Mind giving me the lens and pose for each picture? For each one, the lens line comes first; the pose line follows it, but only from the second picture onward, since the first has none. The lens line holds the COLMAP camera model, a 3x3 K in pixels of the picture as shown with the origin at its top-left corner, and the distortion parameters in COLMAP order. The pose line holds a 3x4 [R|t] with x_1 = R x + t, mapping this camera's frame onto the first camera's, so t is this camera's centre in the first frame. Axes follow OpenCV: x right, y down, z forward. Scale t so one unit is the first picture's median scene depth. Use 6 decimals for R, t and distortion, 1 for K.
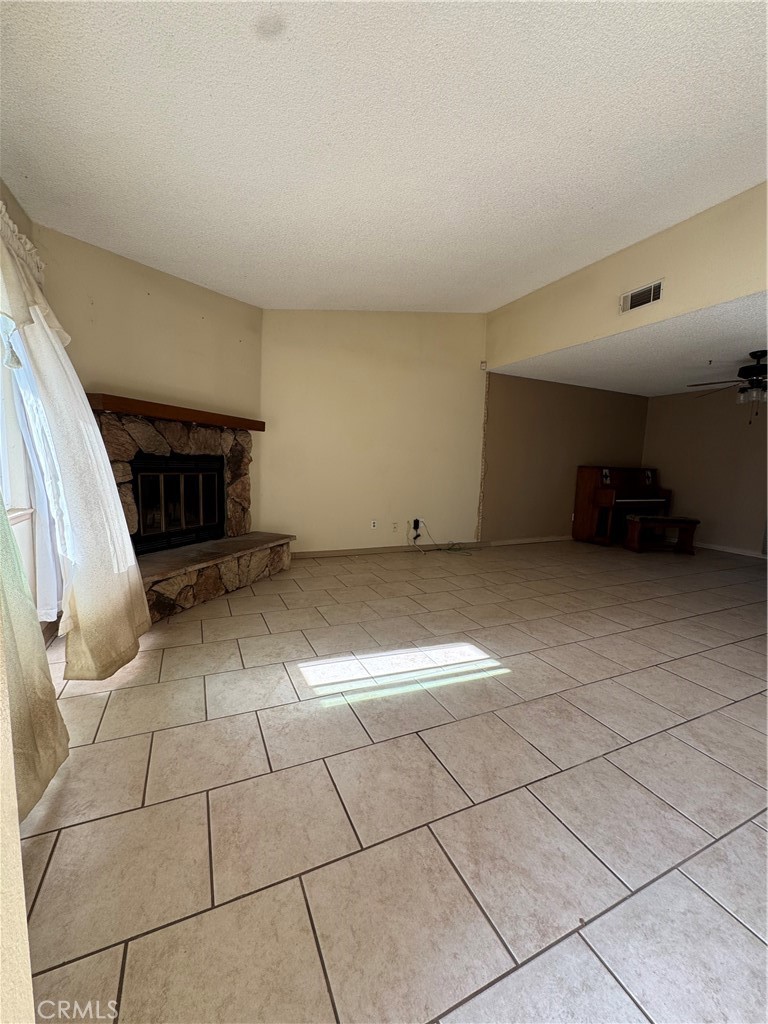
lens RADIAL K [[409.4, 0, 382.3], [0, 409.4, 516.7], [0, 0, 1]] dist [-0.007327, 0.000067]
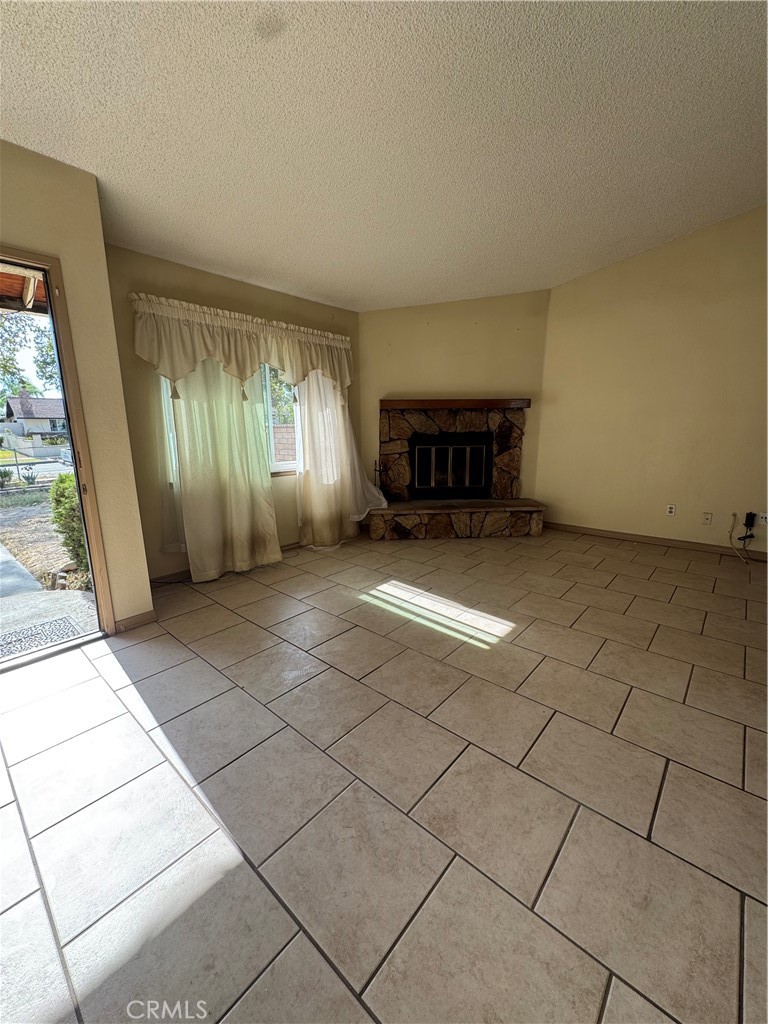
lens RADIAL K [[409.4, 0, 382.1], [0, 409.4, 510.3], [0, 0, 1]] dist [-0.007327, 0.000067]
pose [[0.402883, 0.142890, -0.904029, 0.747439], [-0.091185, 0.989090, 0.115698, -0.033368], [0.910698, 0.035821, 0.411517, 0.244714]]
